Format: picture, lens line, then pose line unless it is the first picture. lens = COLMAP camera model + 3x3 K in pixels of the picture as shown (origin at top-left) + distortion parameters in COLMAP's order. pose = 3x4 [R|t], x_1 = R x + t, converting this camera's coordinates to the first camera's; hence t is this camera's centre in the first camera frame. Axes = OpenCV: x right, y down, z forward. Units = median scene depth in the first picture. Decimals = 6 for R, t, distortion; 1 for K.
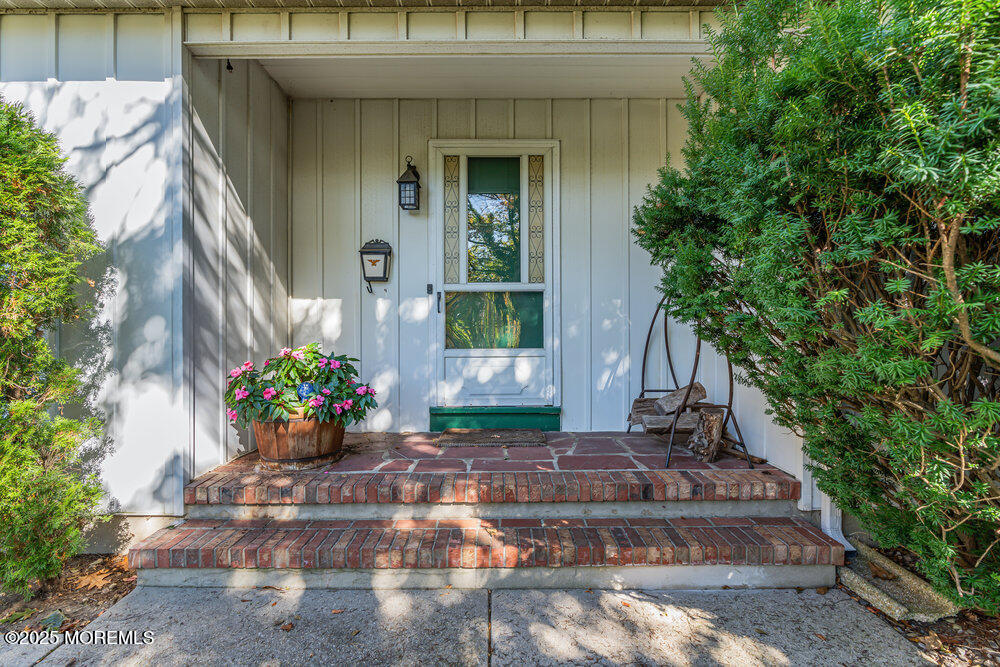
lens RADIAL K [[460.9, 0, 499.2], [0, 460.9, 338.3], [0, 0, 1]] dist [0.001105, 0.000856]
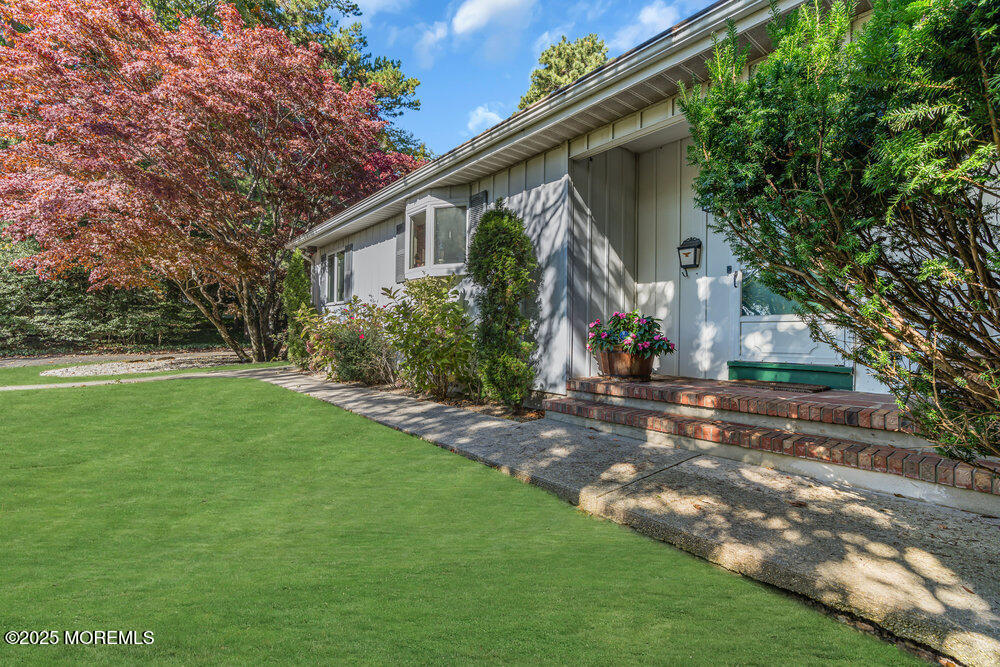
lens RADIAL K [[460.9, 0, 500.2], [0, 460.9, 331.8], [0, 0, 1]] dist [0.001105, 0.000856]
pose [[0.638683, 0.006913, -0.769439, 0.556930], [-0.012789, 0.999917, -0.001631, 0.099822], [0.769363, 0.010882, 0.638719, -0.413414]]
